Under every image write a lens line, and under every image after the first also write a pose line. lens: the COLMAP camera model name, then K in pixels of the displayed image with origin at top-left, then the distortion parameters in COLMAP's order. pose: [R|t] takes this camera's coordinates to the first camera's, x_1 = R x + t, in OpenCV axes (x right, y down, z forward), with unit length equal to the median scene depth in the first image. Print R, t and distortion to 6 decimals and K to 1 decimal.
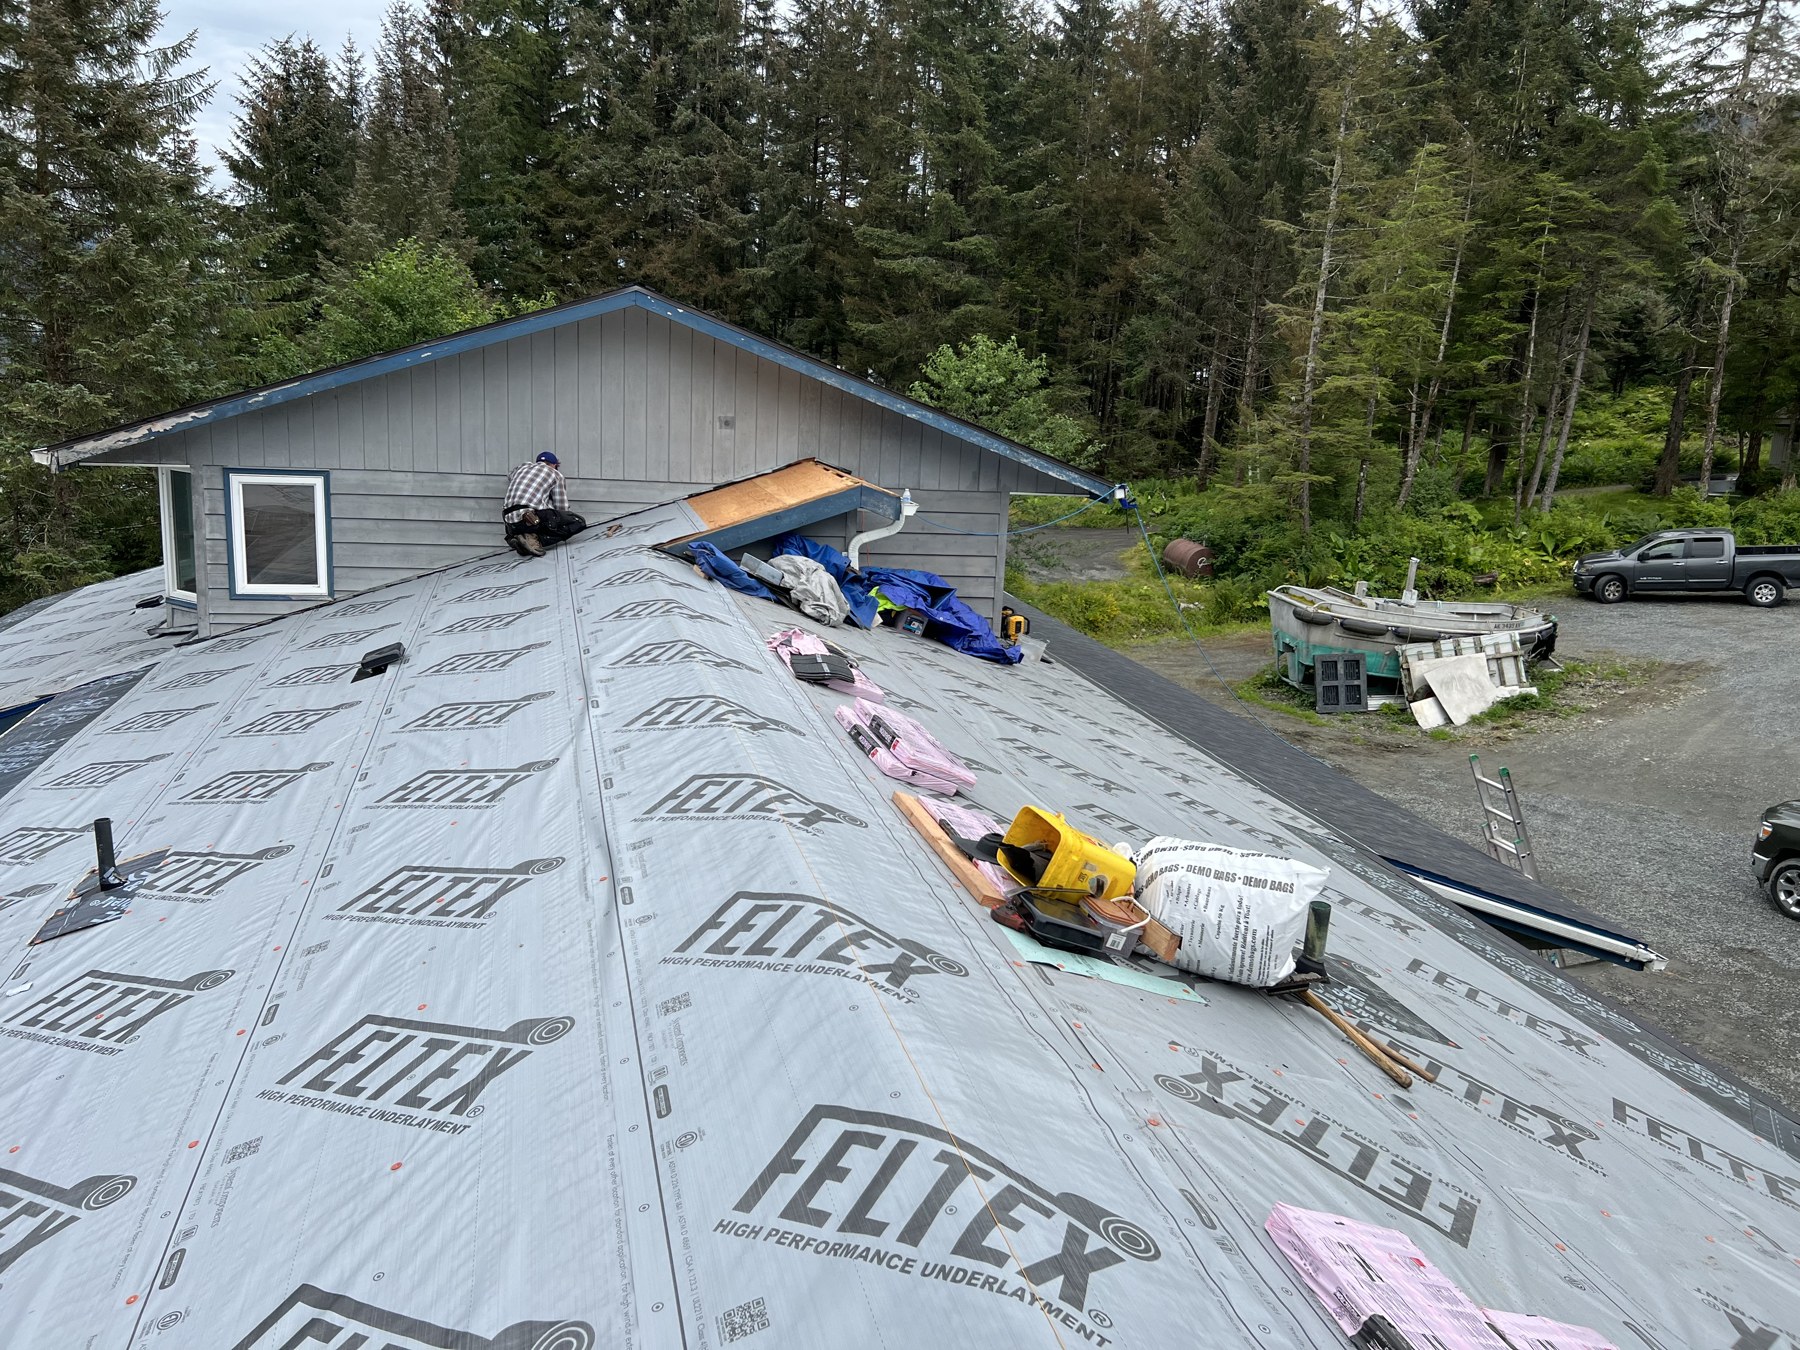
lens RADIAL K [[1349.2, 0, 914.0], [0, 1349.2, 661.1], [0, 0, 1]] dist [0.051681, -0.064090]
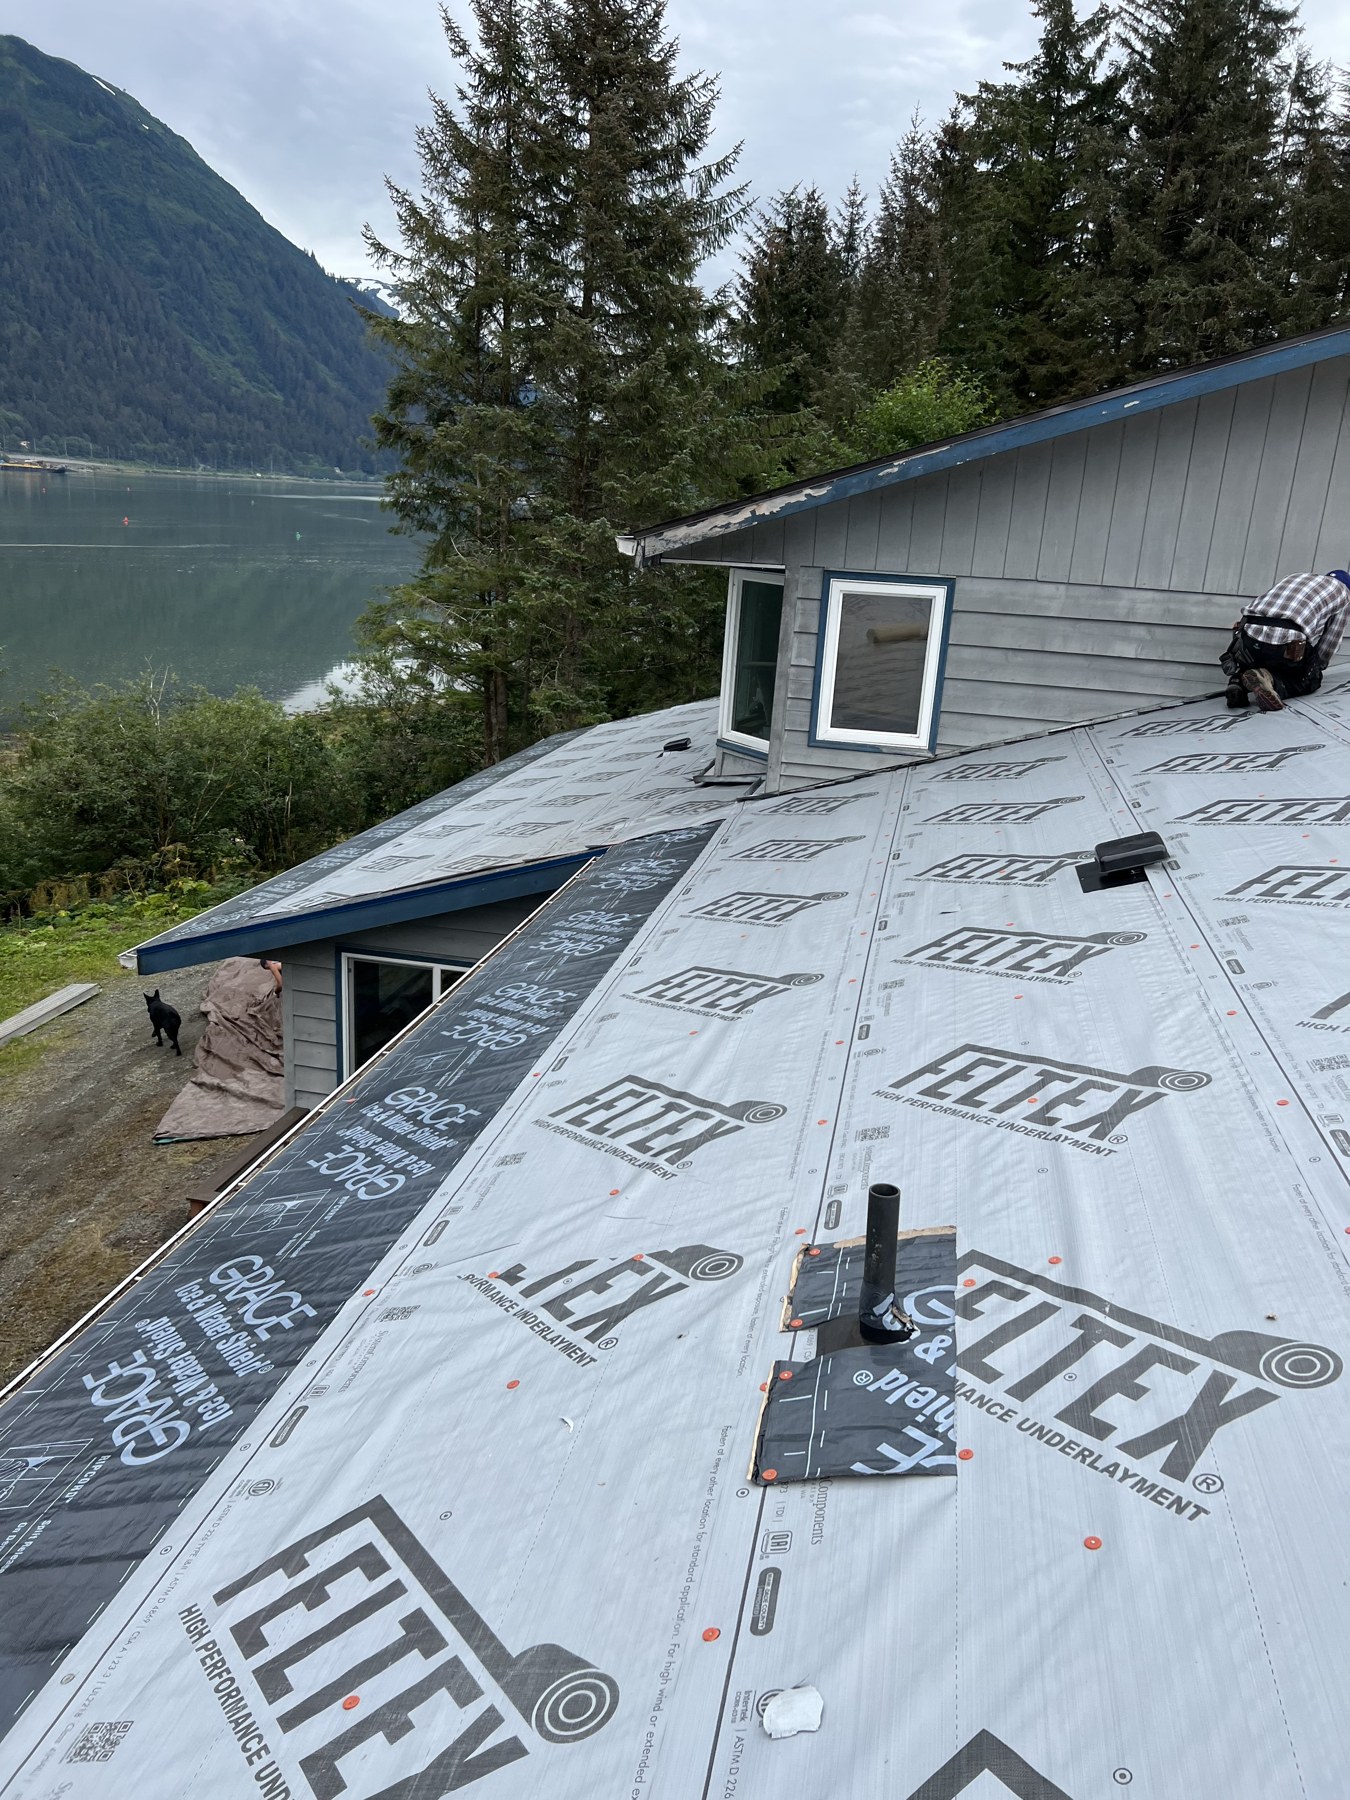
lens RADIAL K [[1349.2, 0, 663.8], [0, 1349.2, 901.3], [0, 0, 1]] dist [0.051681, -0.064090]
pose [[0.893805, 0.124801, -0.430740, -0.117085], [-0.106417, 0.992087, 0.066623, -0.000208], [0.435646, -0.013710, 0.900014, 0.137510]]
